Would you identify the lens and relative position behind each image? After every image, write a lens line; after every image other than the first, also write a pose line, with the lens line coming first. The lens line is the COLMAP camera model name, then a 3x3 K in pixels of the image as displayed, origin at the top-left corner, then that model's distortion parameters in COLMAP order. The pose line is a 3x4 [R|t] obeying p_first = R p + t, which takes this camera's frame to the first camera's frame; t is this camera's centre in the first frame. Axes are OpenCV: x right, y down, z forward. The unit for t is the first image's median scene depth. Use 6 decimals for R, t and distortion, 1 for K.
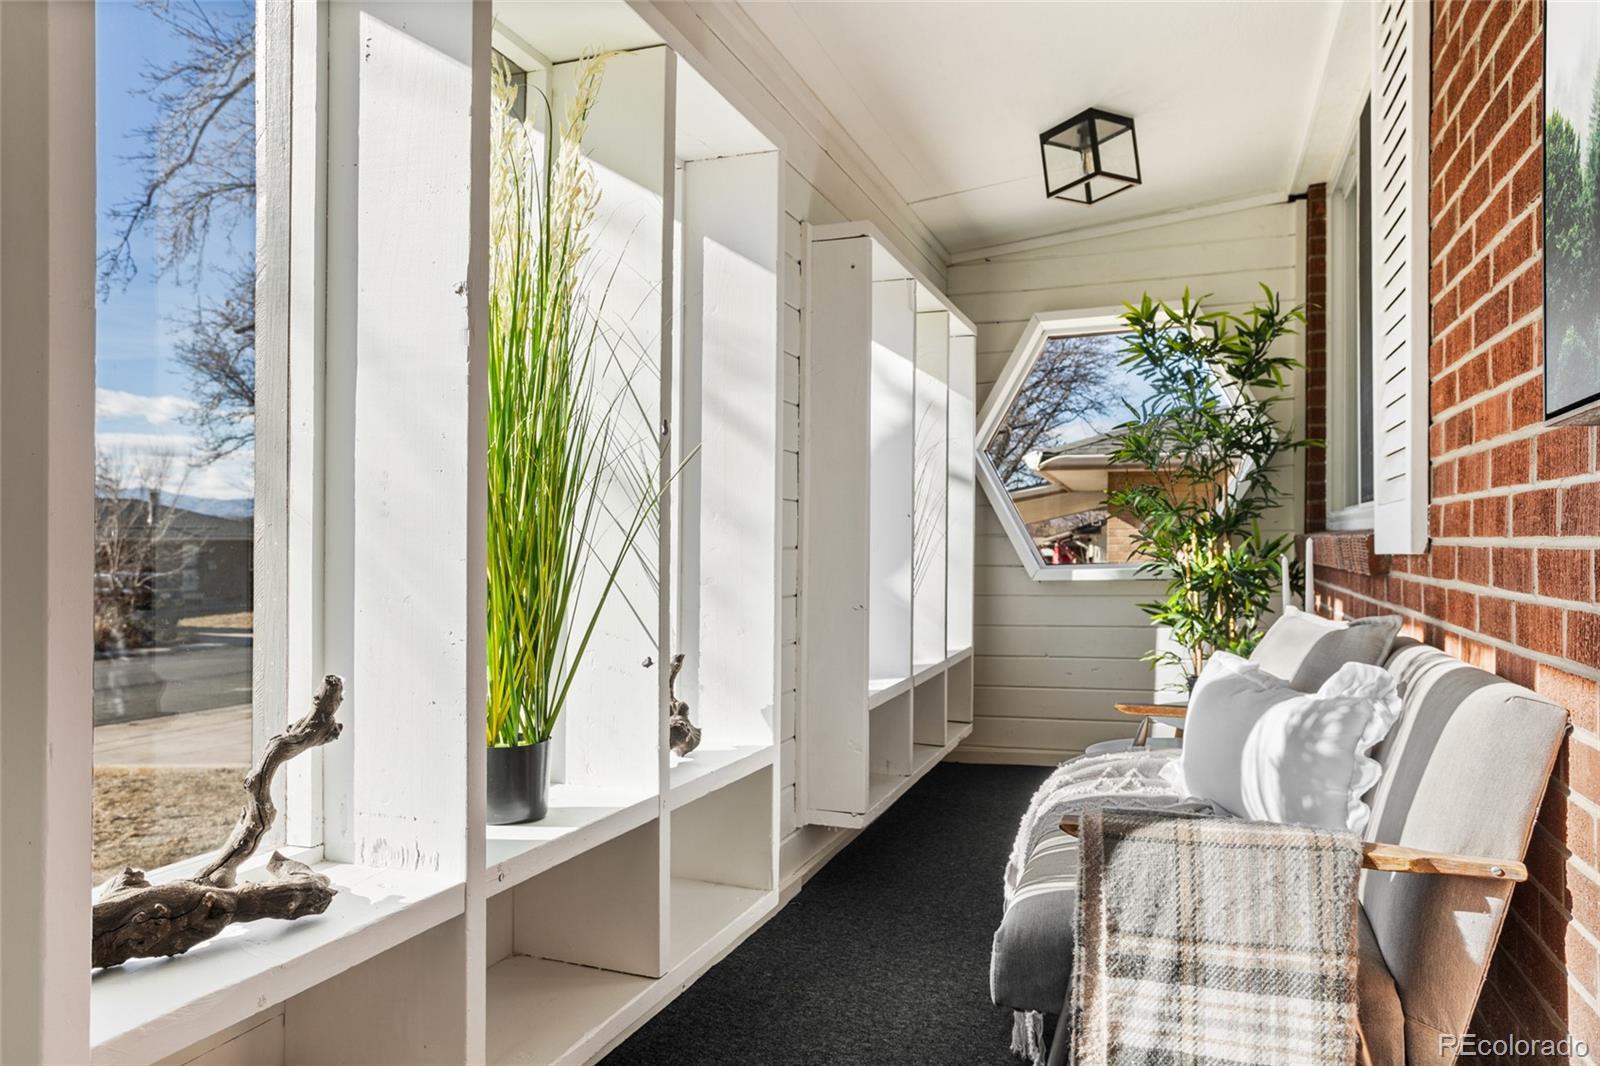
lens RADIAL K [[1073.4, 0, 804.5], [0, 1073.4, 528.1], [0, 0, 1]] dist [0.006285, 0.001824]
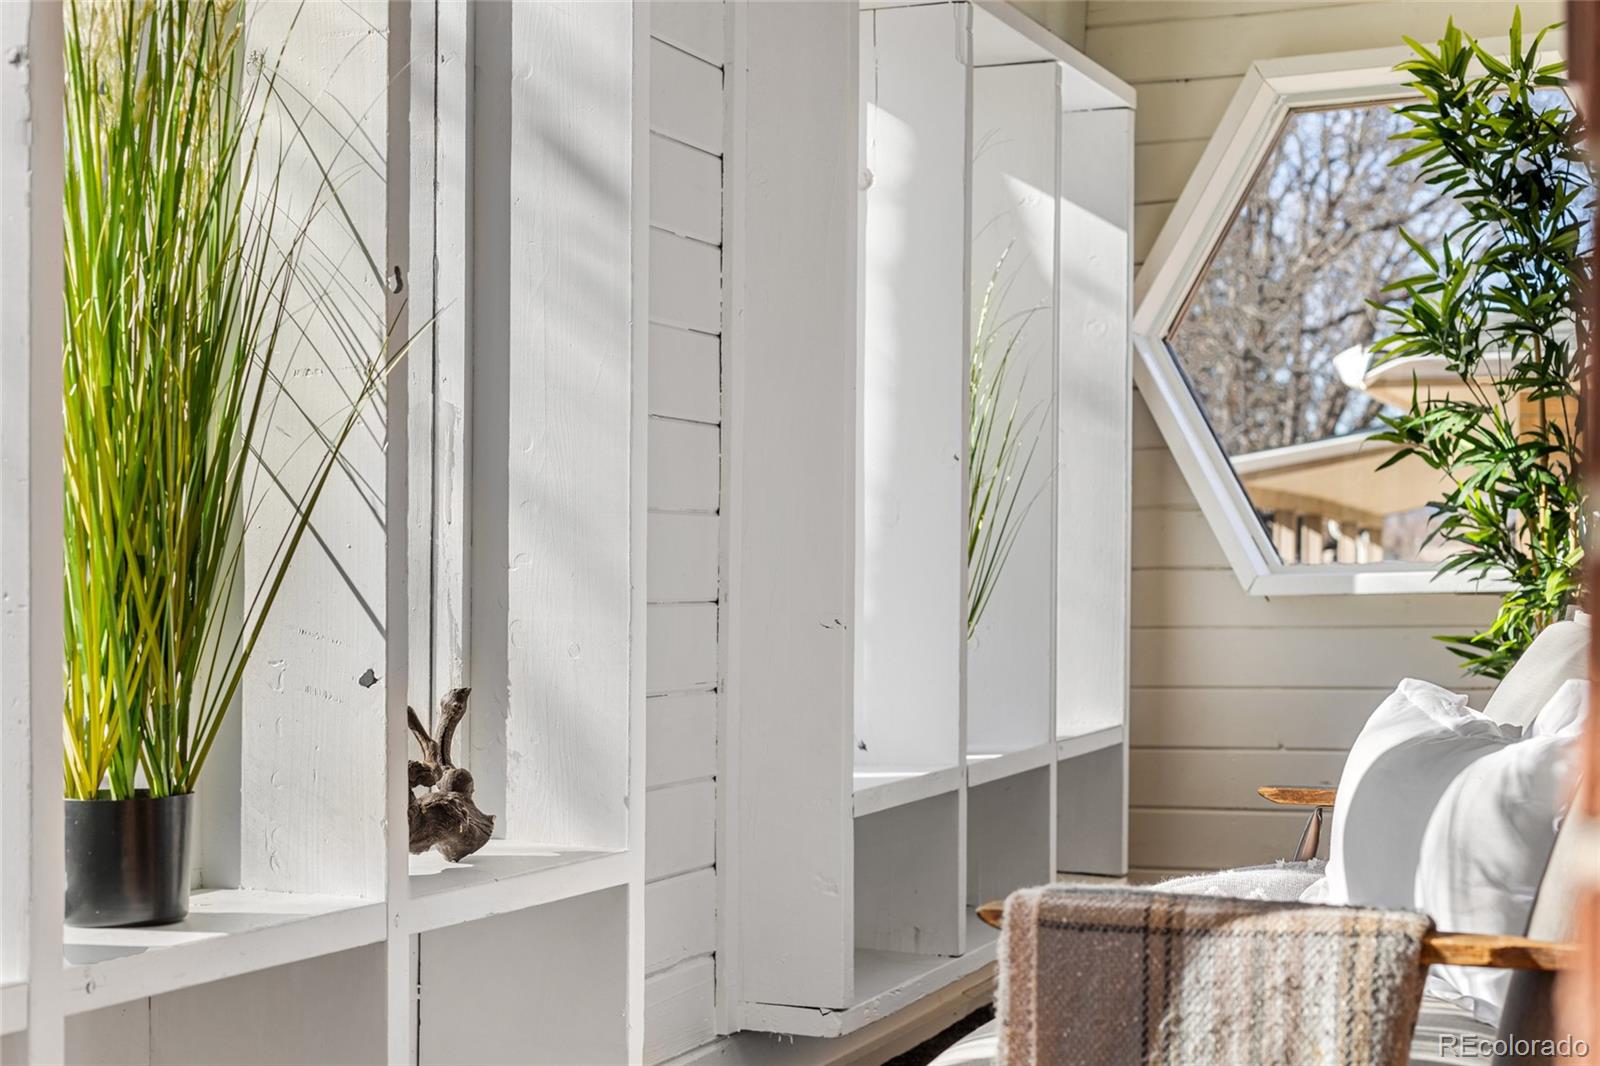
lens RADIAL K [[2335.8, 0, 798.6], [0, 2335.8, 537.8], [0, 0, 1]] dist [0.022494, 0.000000]
pose [[0.998611, -0.000589, -0.052693, 0.106740], [0.000882, 0.999984, 0.005526, 0.027642], [0.052689, -0.005564, 0.998595, -0.182168]]
